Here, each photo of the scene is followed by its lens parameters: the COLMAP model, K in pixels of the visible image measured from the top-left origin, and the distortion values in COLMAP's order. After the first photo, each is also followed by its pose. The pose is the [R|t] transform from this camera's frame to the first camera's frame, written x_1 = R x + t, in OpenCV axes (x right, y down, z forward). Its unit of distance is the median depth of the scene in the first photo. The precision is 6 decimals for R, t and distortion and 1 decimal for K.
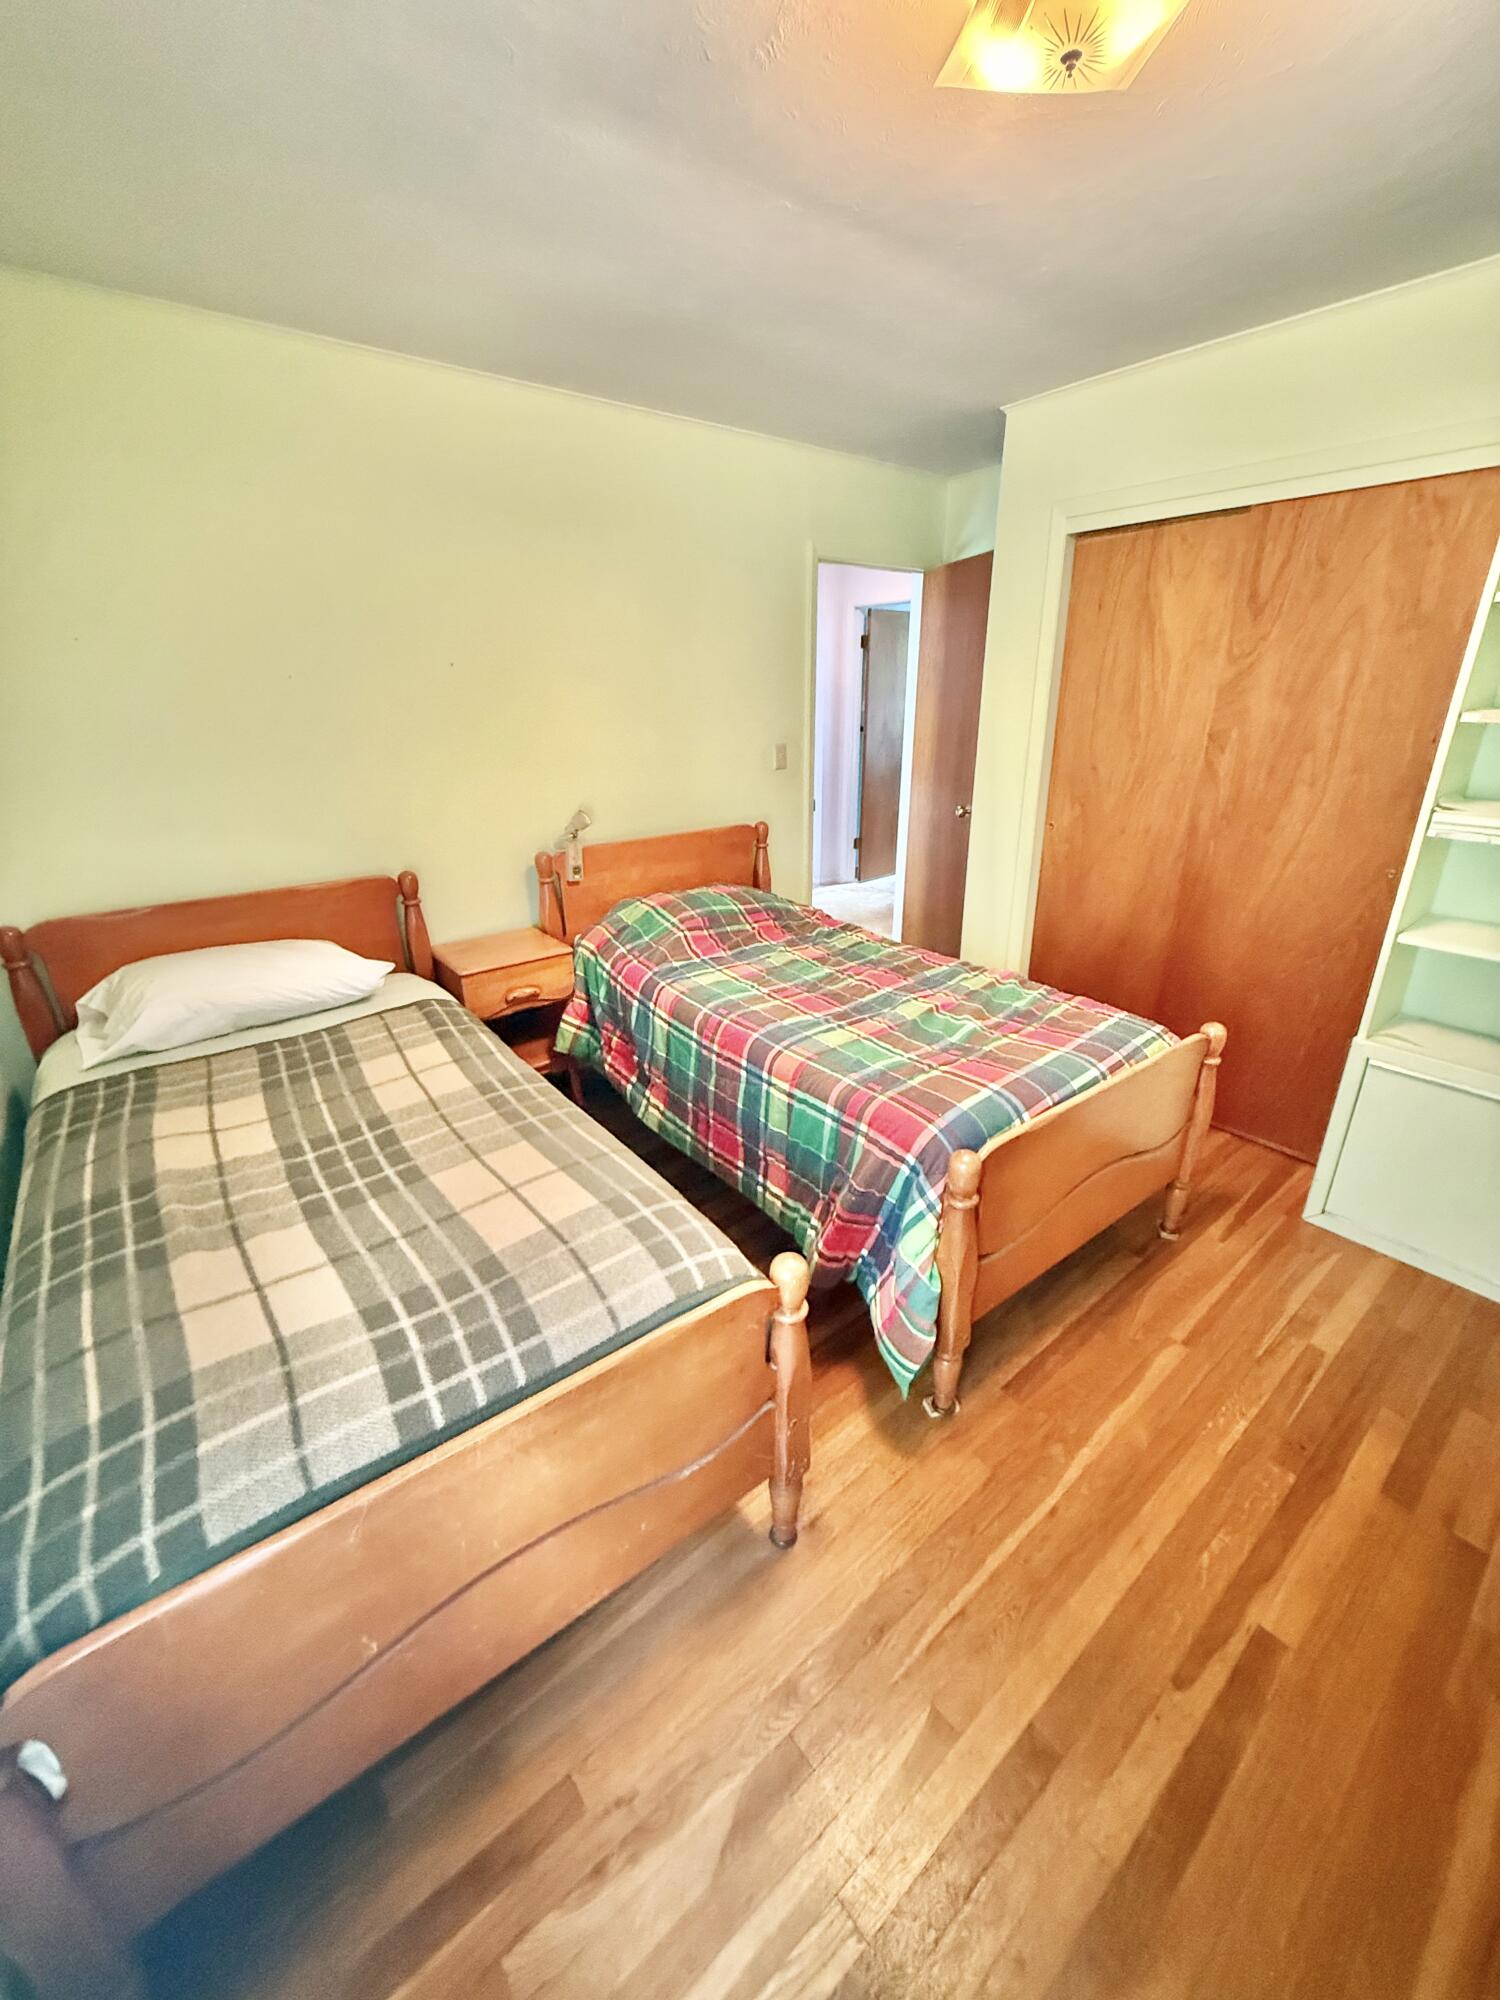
lens RADIAL K [[797.4, 0, 750.6], [0, 797.4, 999.6], [0, 0, 1]] dist [-0.000896, 0.000768]
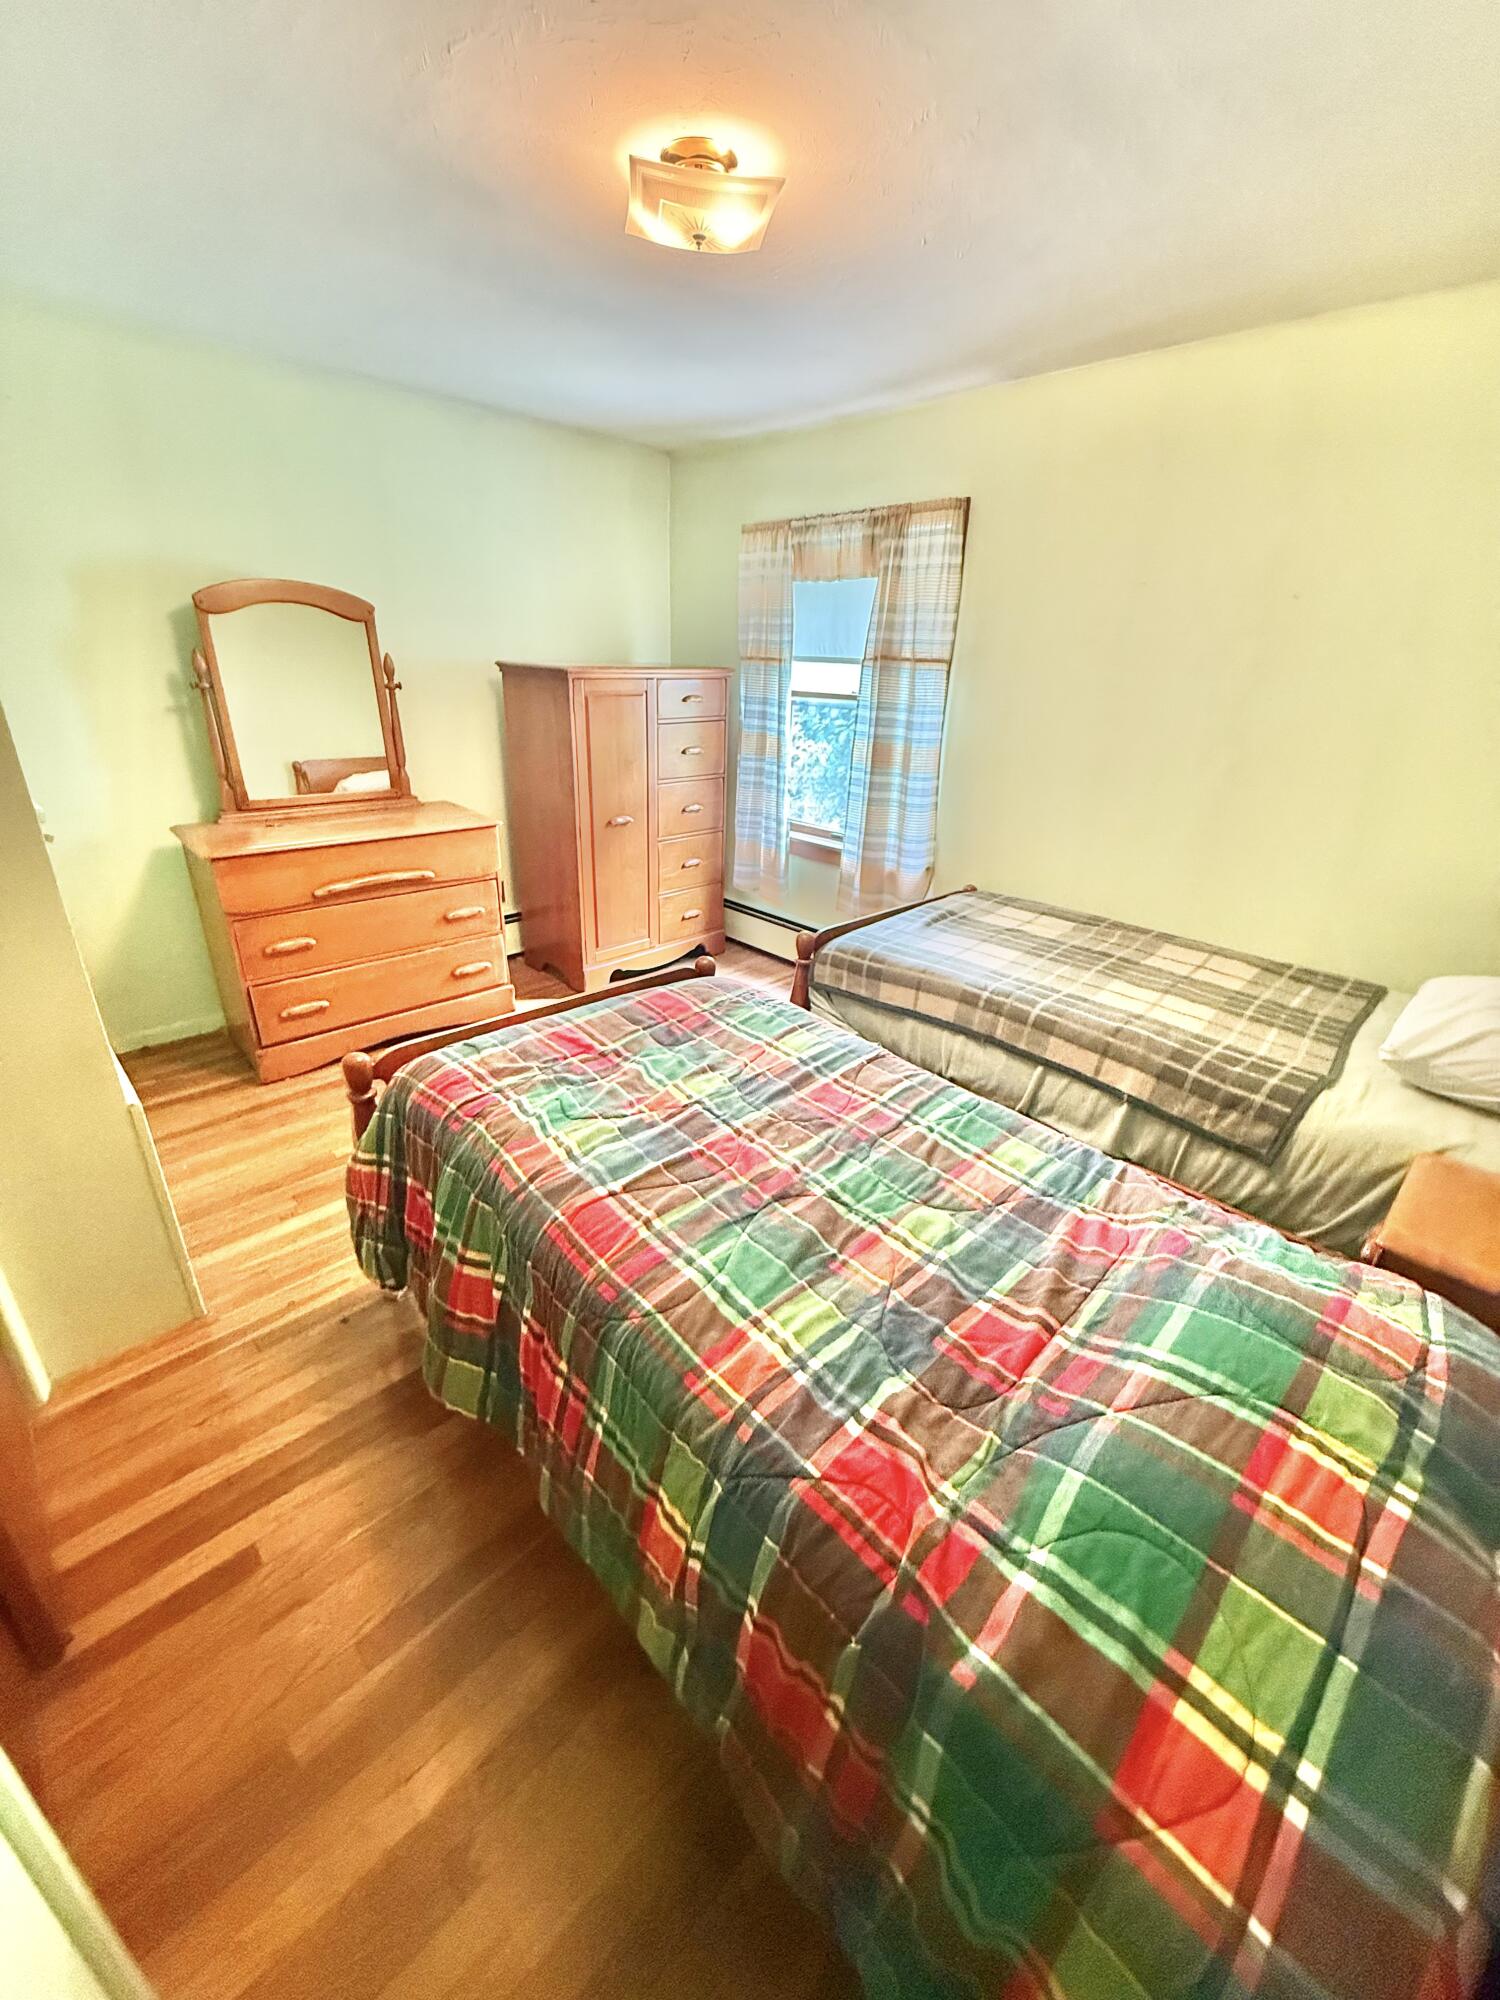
lens RADIAL K [[797.4, 0, 751.1], [0, 797.4, 997.9], [0, 0, 1]] dist [-0.000896, 0.000768]
pose [[-0.995317, 0.018930, -0.094794, 0.247892], [-0.053498, 0.708894, 0.703283, -0.643456], [0.080512, 0.705061, -0.704561, 1.625236]]
